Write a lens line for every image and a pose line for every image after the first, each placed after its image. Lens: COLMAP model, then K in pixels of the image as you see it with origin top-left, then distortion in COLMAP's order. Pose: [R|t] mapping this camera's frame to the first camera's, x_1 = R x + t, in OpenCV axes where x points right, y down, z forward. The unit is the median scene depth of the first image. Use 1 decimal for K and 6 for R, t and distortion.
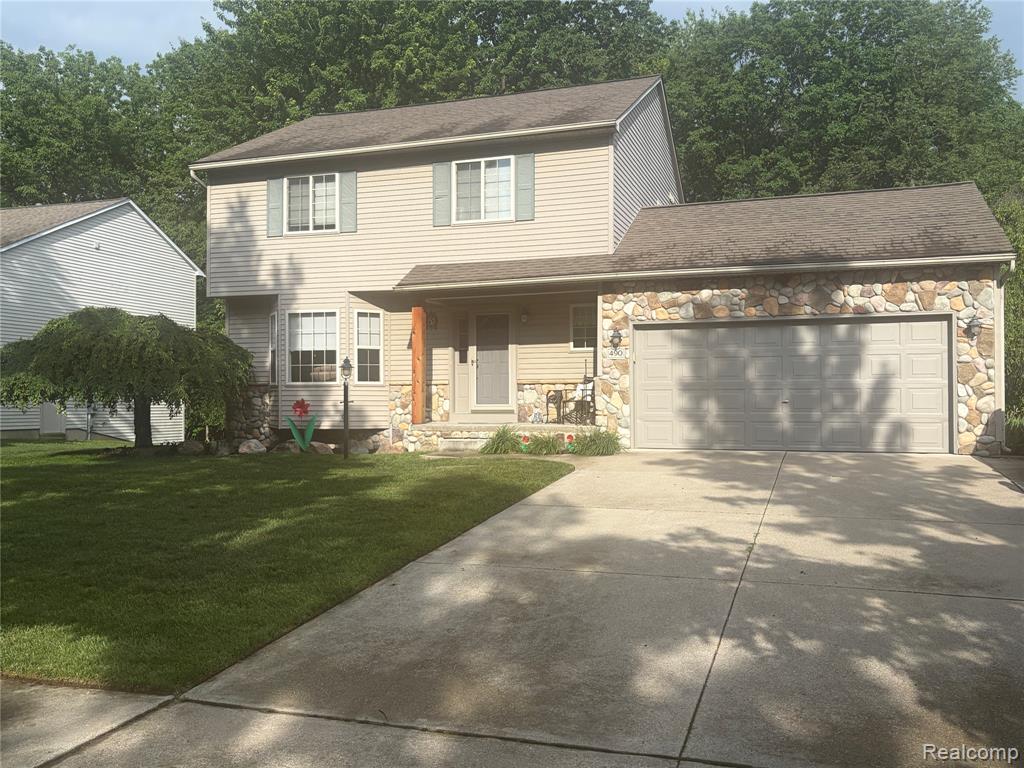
lens RADIAL K [[911.7, 0, 508.6], [0, 911.7, 391.9], [0, 0, 1]] dist [0.055510, -0.031471]
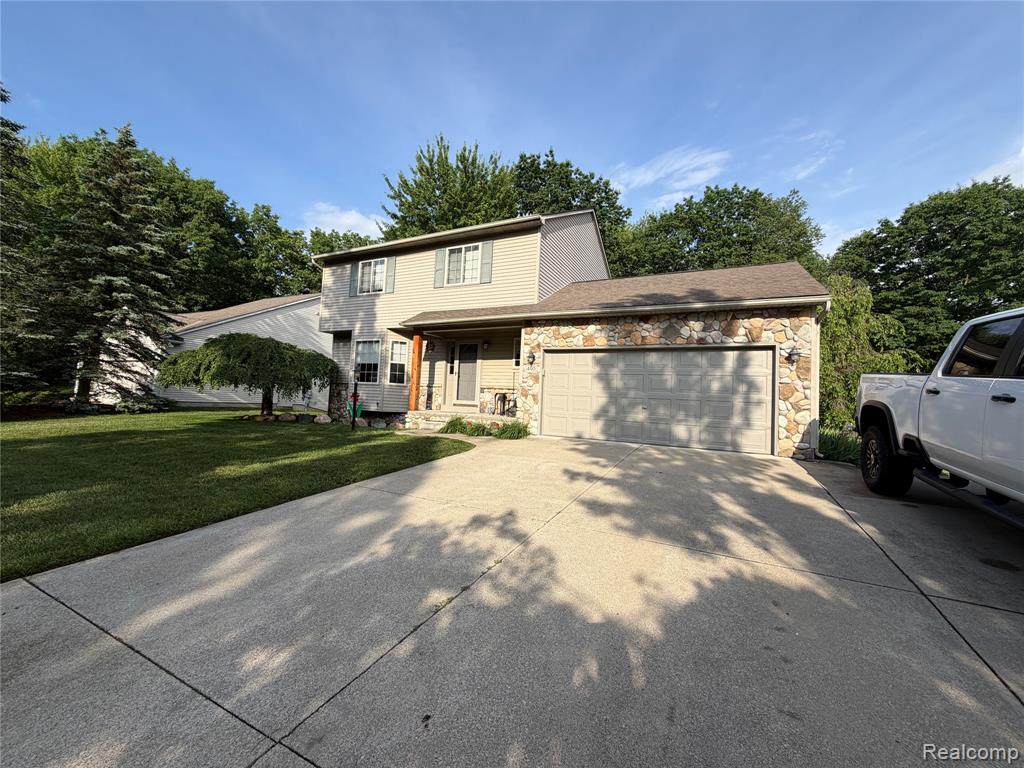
lens RADIAL K [[406.0, 0, 513.2], [0, 406.0, 380.5], [0, 0, 1]] dist [0.001190, 0.000091]
pose [[0.989282, 0.041544, -0.139981, 0.170006], [-0.047517, 0.998085, -0.039599, 0.003129], [0.138067, 0.045826, 0.989362, 0.332884]]
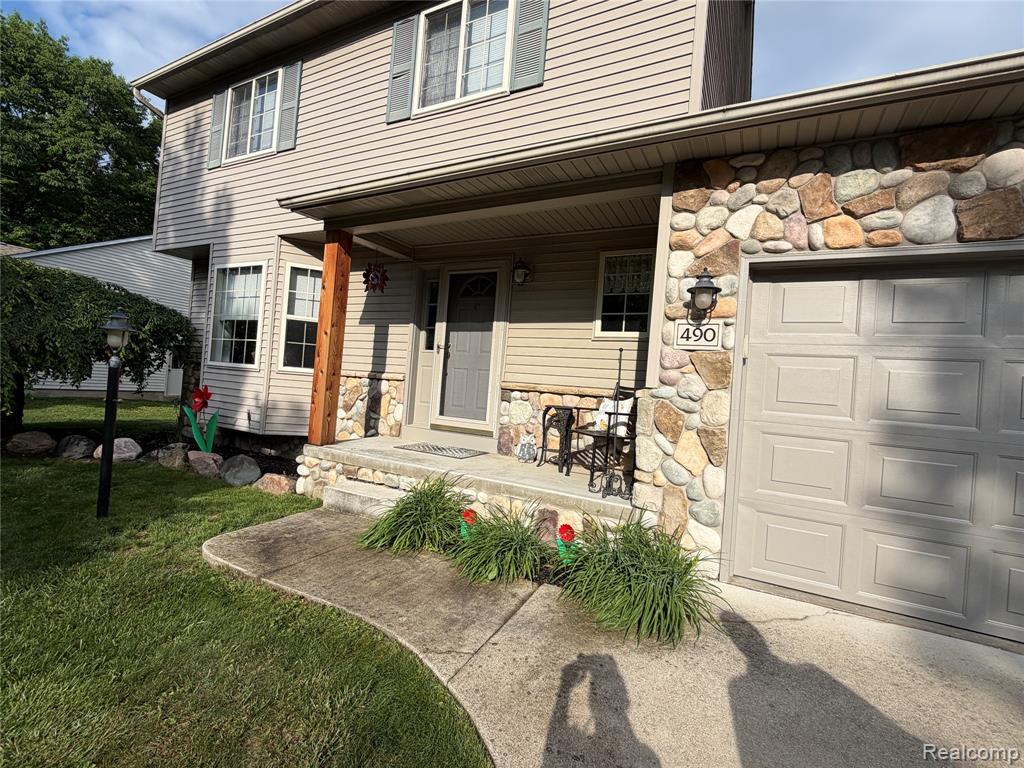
lens RADIAL K [[461.2, 0, 512.1], [0, 461.2, 382.8], [0, 0, 1]] dist [-0.013308, 0.000162]
pose [[0.984569, 0.077136, -0.157081, 0.066142], [-0.077623, 0.996978, 0.003038, -0.014652], [0.156840, 0.009202, 0.987581, 0.740236]]
